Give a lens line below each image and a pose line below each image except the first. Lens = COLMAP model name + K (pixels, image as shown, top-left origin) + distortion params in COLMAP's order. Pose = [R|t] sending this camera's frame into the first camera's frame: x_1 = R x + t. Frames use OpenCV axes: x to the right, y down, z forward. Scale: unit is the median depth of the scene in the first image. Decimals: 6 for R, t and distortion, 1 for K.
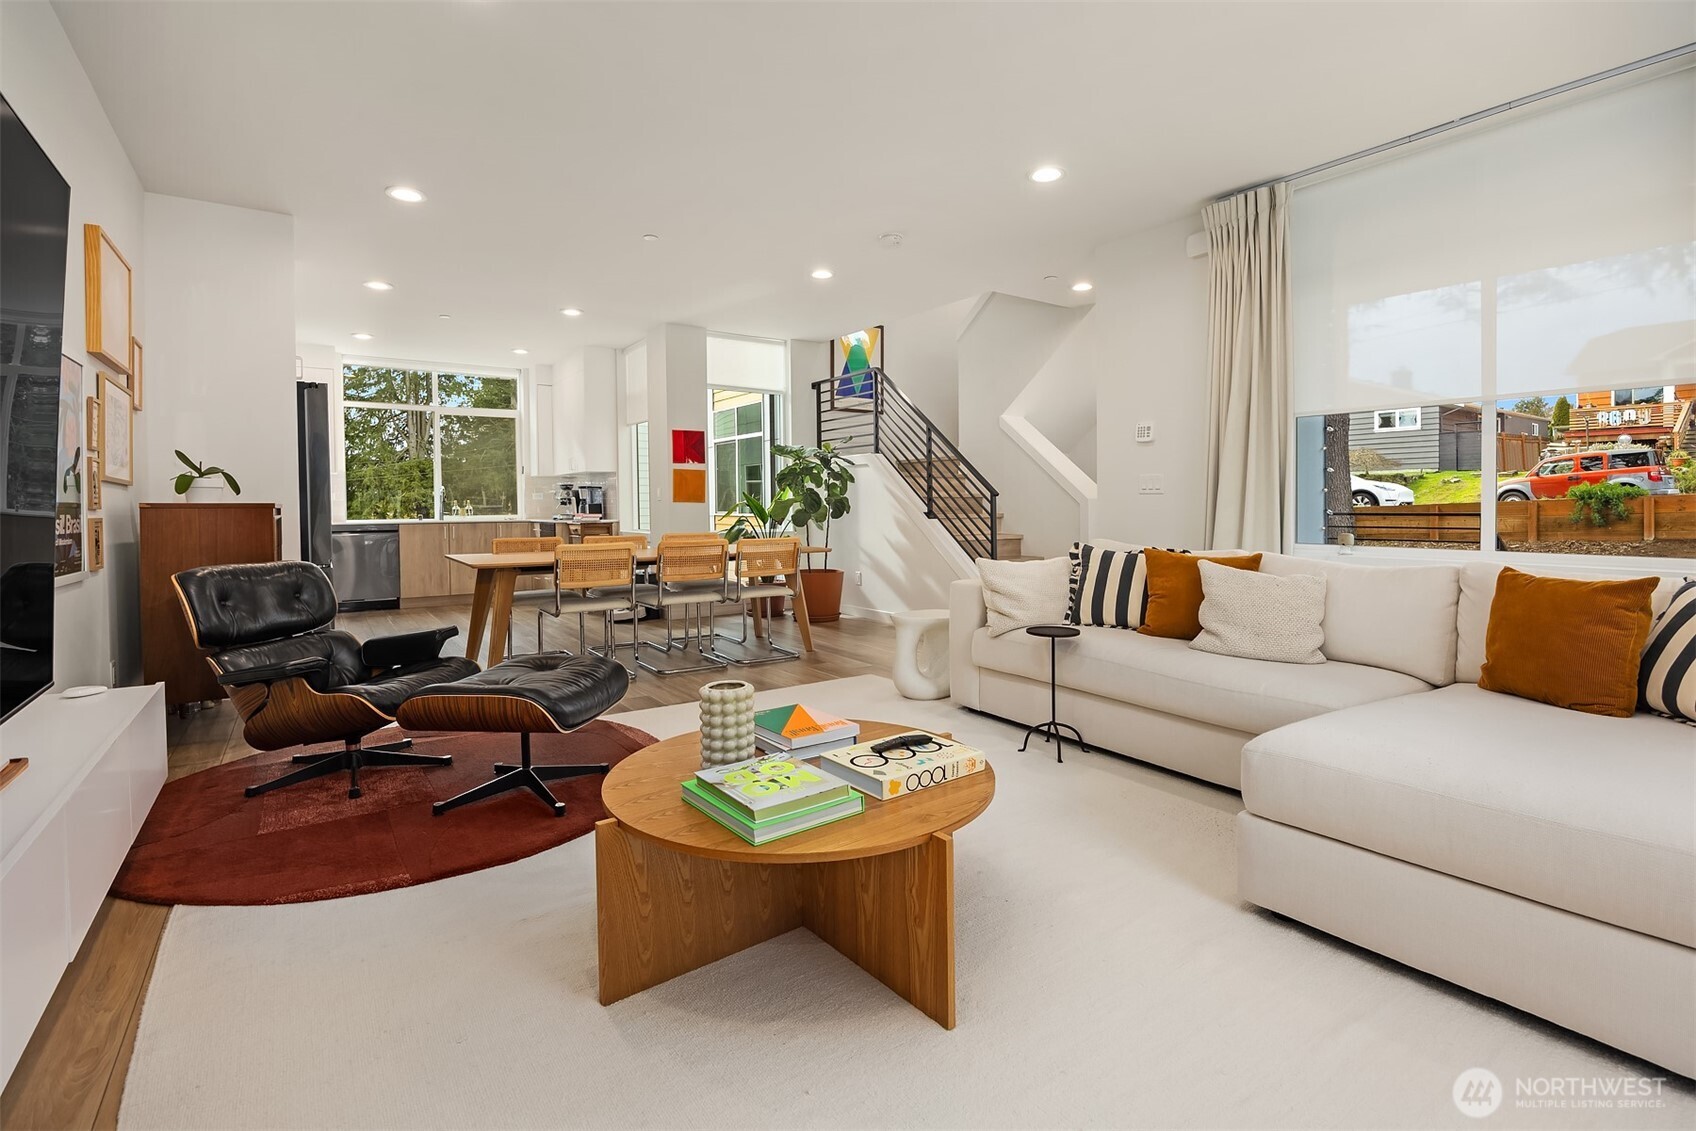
lens RADIAL K [[786.9, 0, 887.8], [0, 786.9, 514.4], [0, 0, 1]] dist [0.001423, -0.000078]
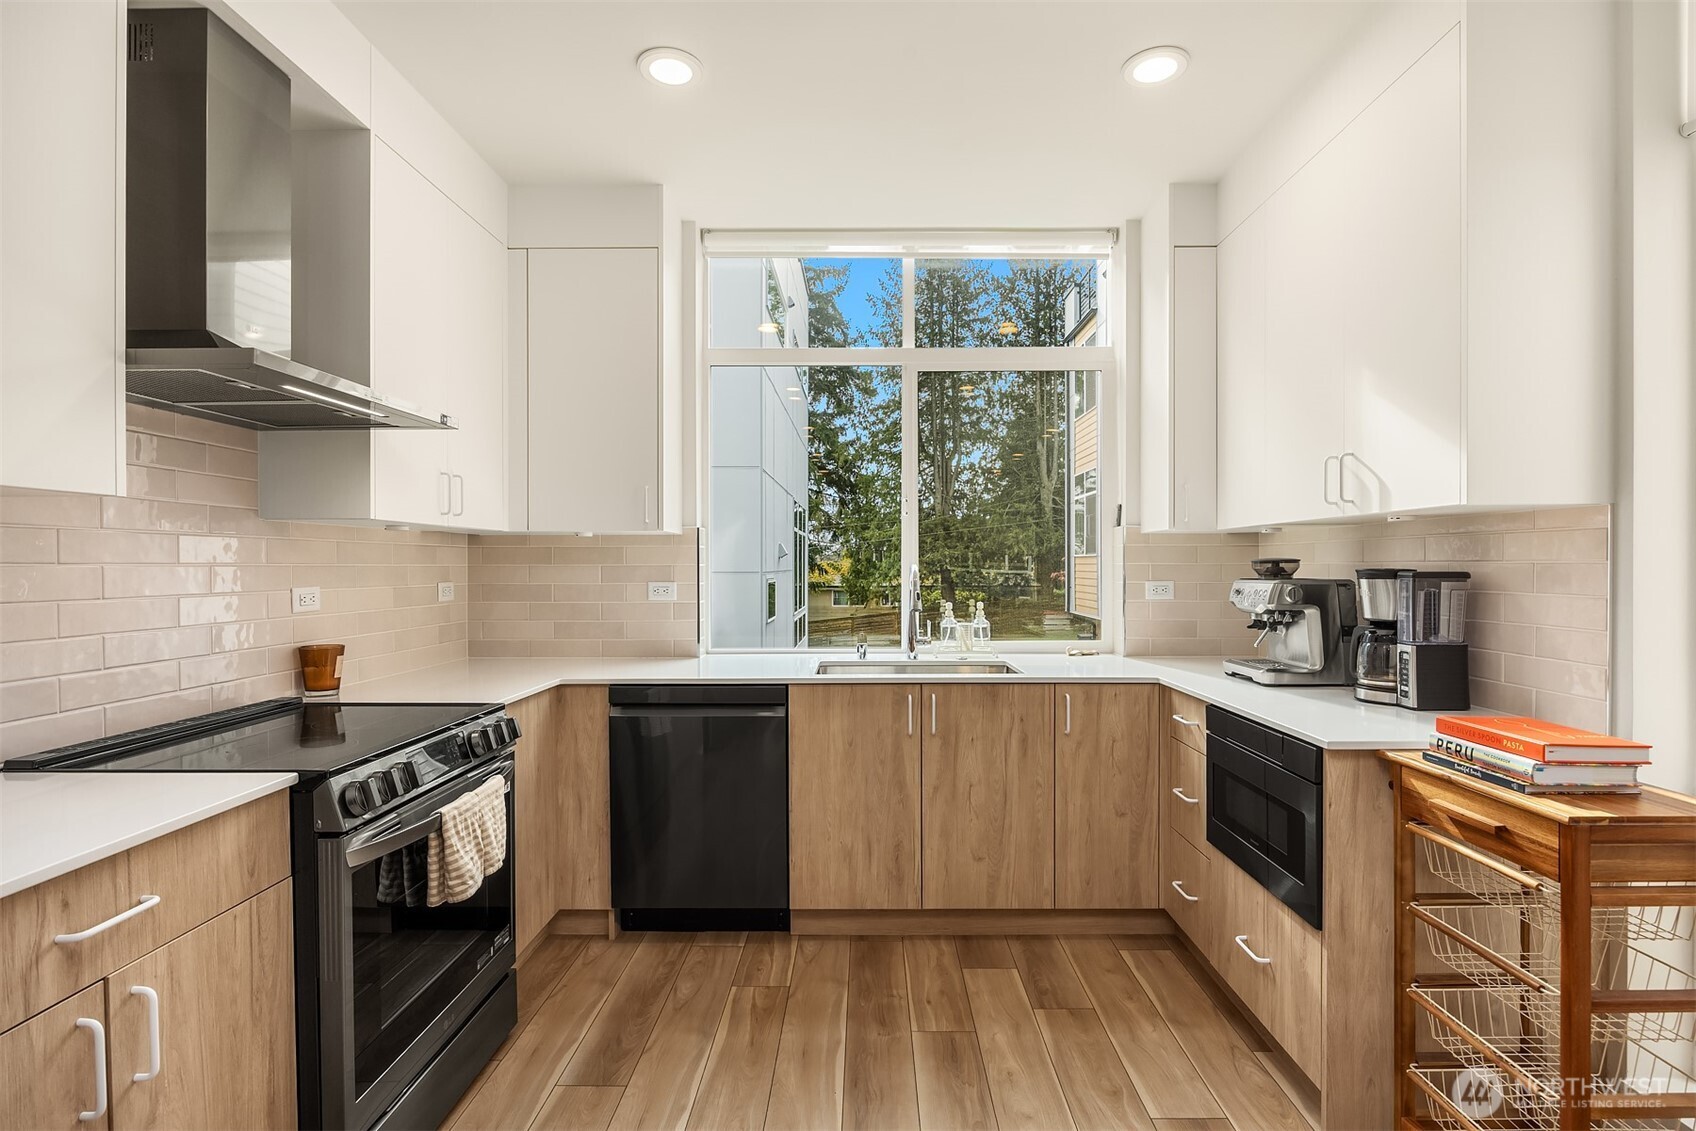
lens RADIAL K [[849.5, 0, 838.7], [0, 849.5, 579.6], [0, 0, 1]] dist [0.009905, -0.000525]
pose [[0.784970, 0.019048, -0.619241, -0.405849], [-0.013849, 0.999817, 0.013199, -0.039858], [0.619379, -0.001785, 0.785090, 0.775791]]
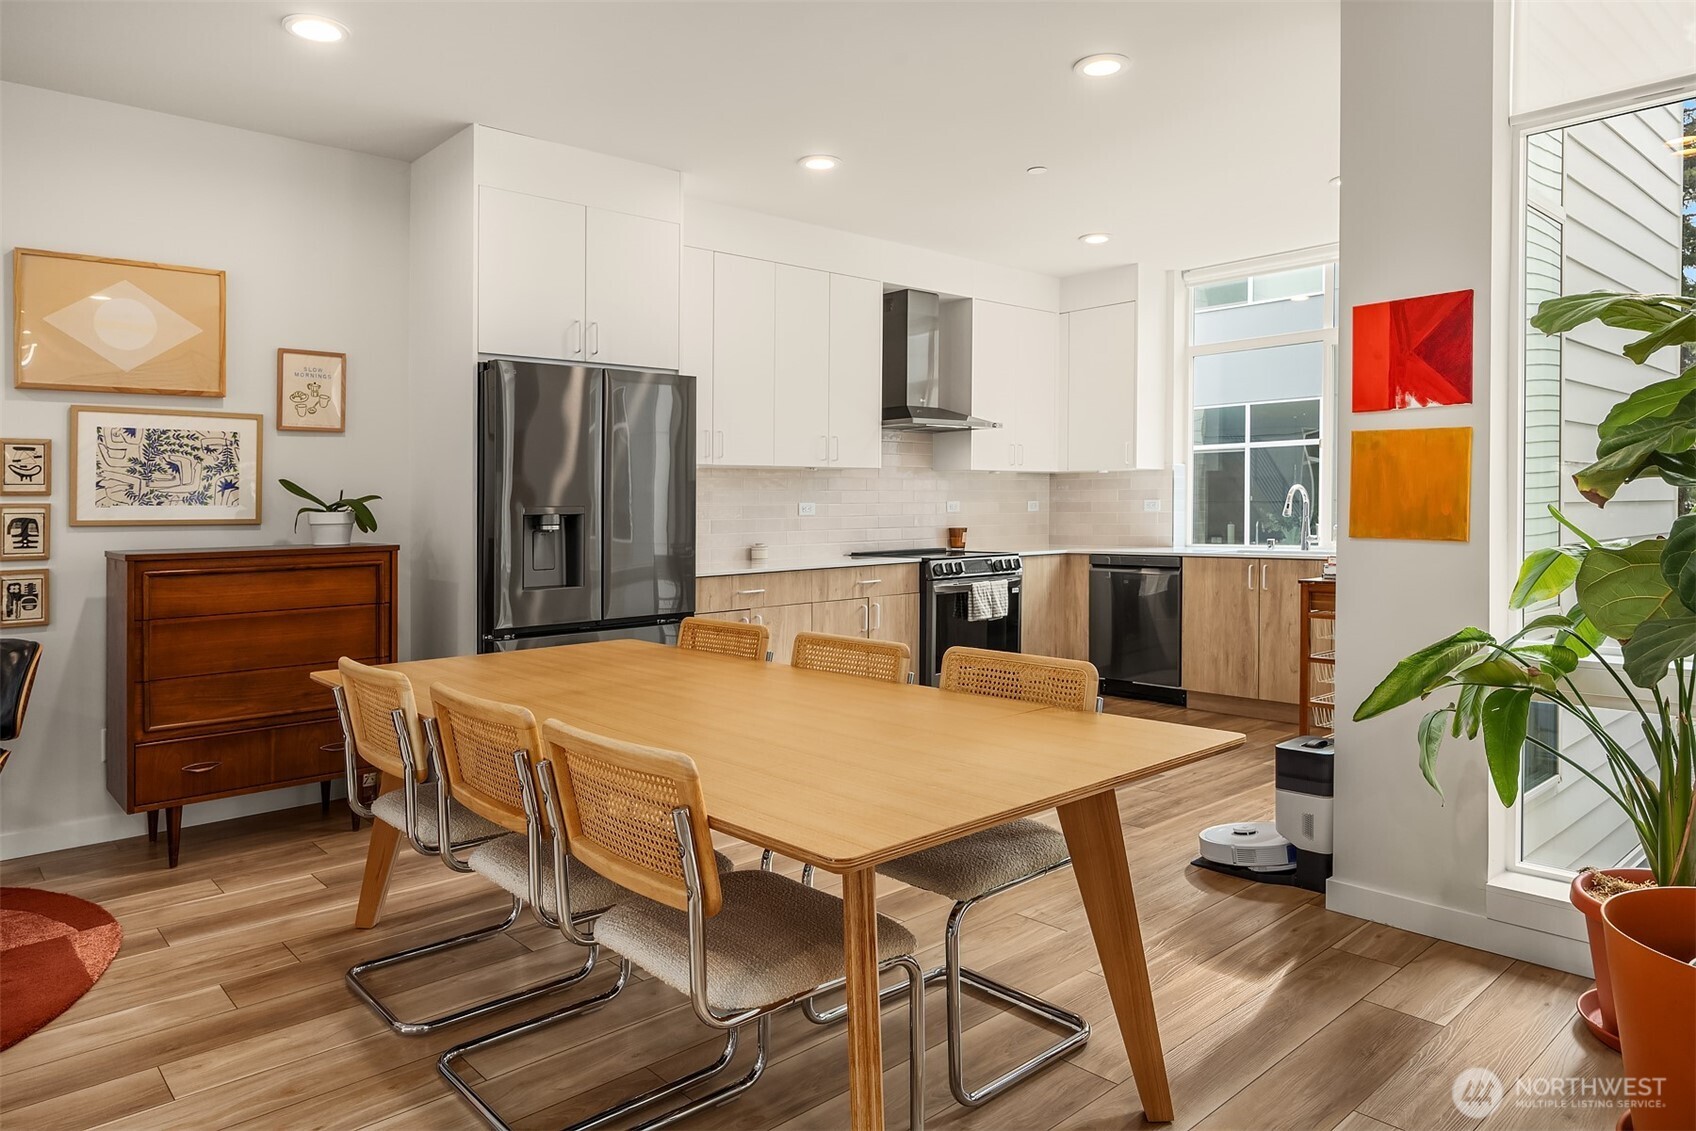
lens RADIAL K [[1072.0, 0, 838.7], [0, 1072.0, 522.5], [0, 0, 1]] dist [0.005923, -0.007932]
pose [[0.072145, 0.020544, -0.997183, 0.137467], [-0.001844, 0.999789, 0.020464, -0.029620], [0.997392, 0.000363, 0.072168, 0.741158]]
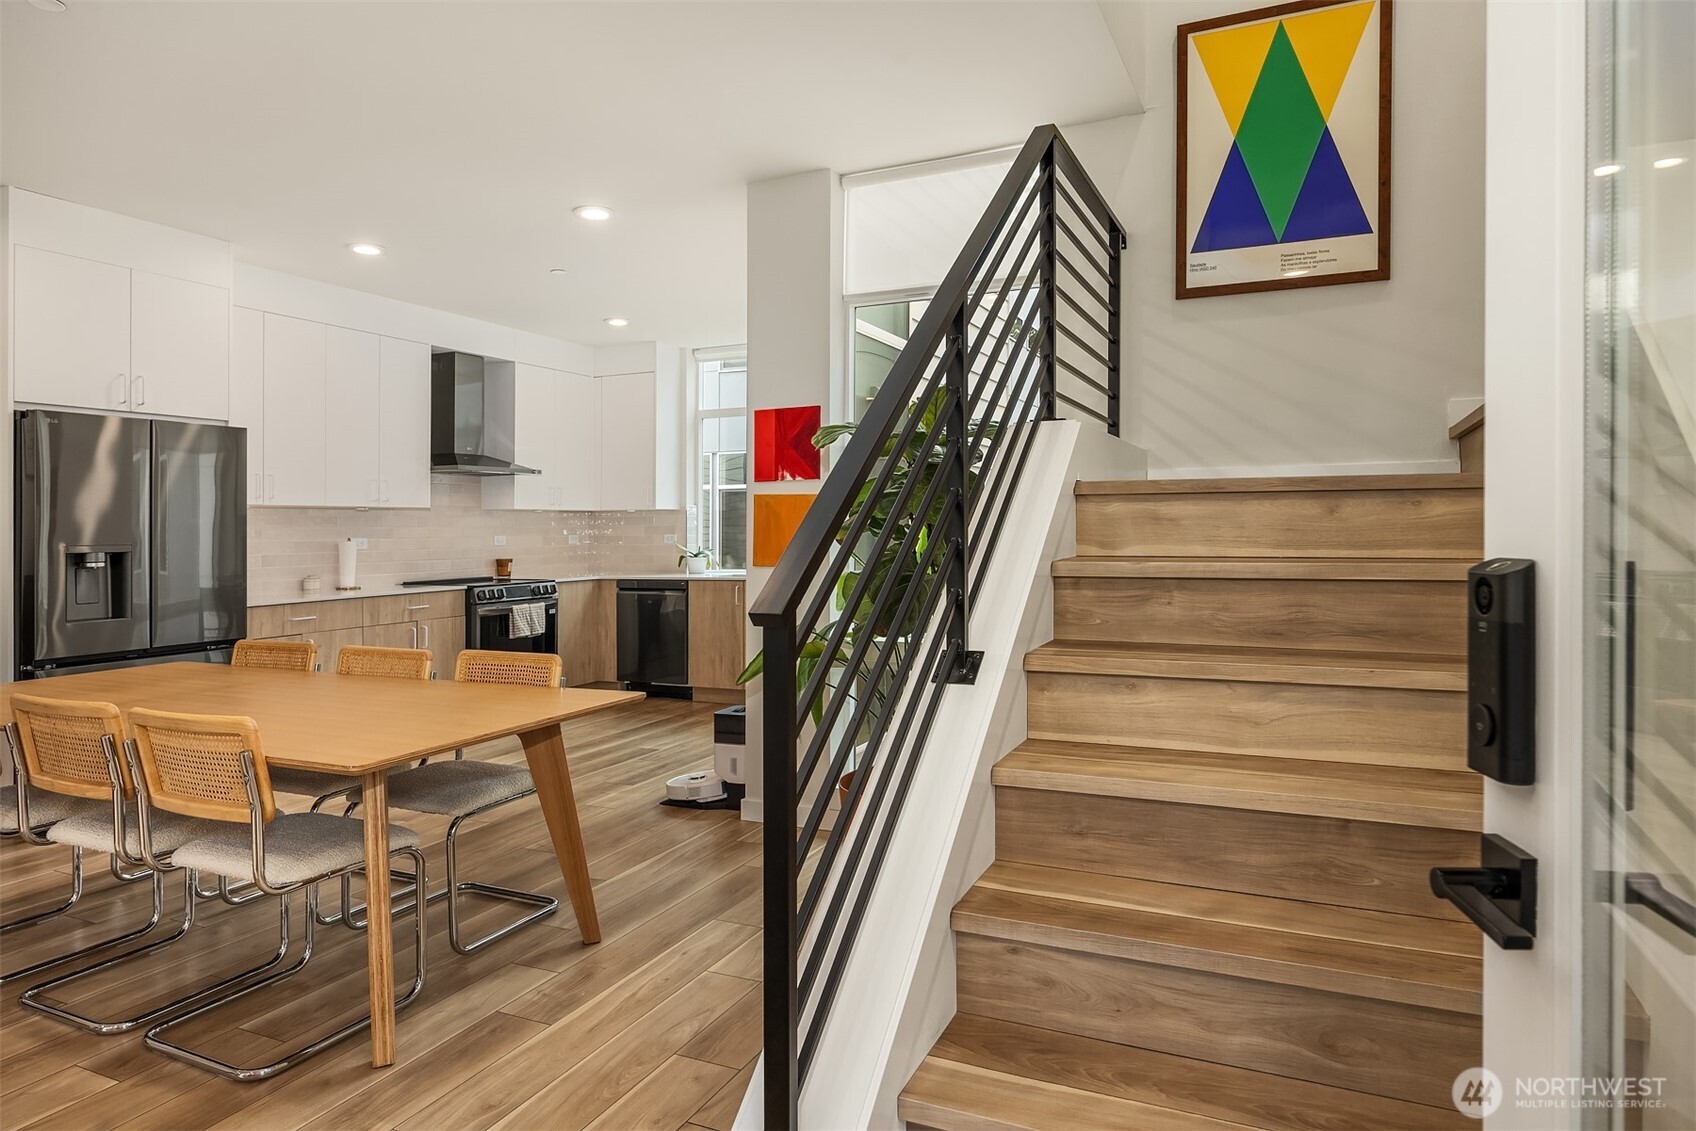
lens RADIAL K [[1034.4, 0, 830.7], [0, 1034.4, 542.1], [0, 0, 1]] dist [0.006104, -0.004791]
pose [[0.443214, 0.013240, -0.896318, 0.288030], [-0.002953, 0.999907, 0.013310, -0.037488], [0.896411, -0.003252, 0.443212, 0.745435]]
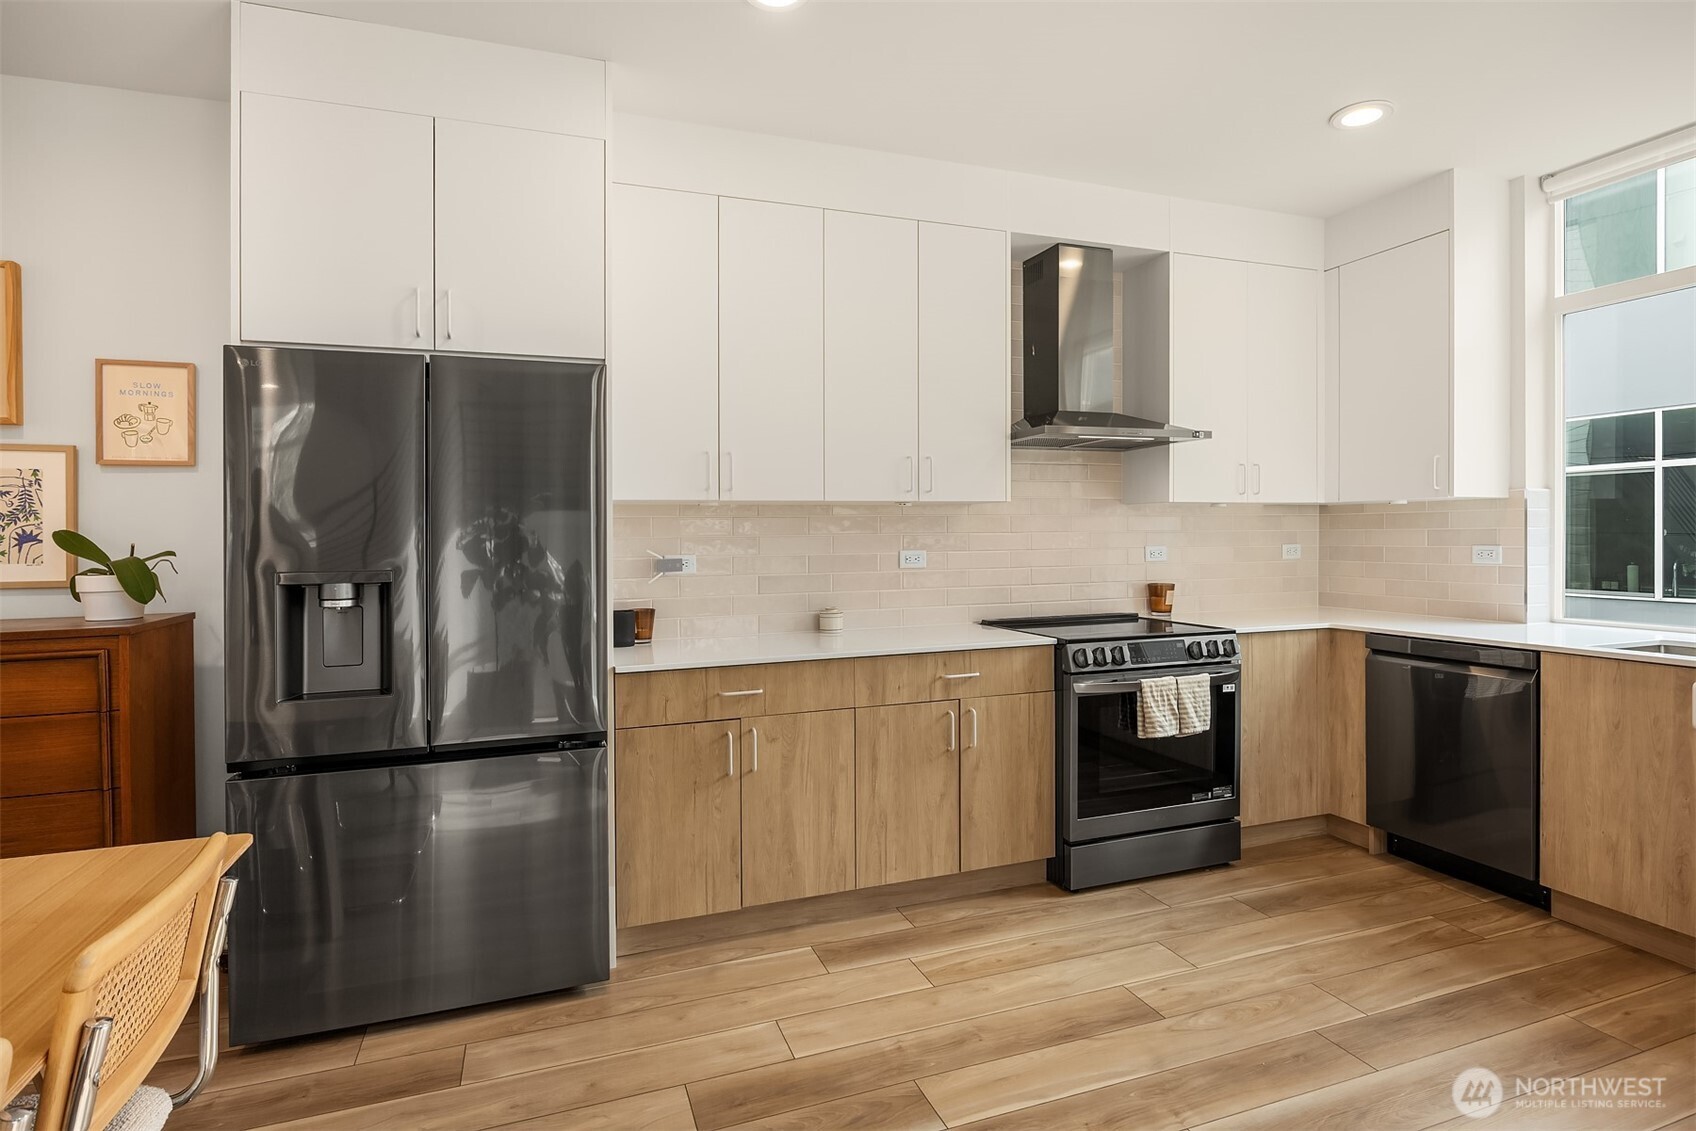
lens RADIAL K [[875.4, 0, 855.1], [0, 875.4, 529.3], [0, 0, 1]] dist [-0.000922, -0.003422]
pose [[-0.295505, 0.002746, -0.955337, -0.209925], [0.000350, 0.999996, 0.002766, -0.041271], [0.955341, 0.000483, -0.295505, 0.889957]]
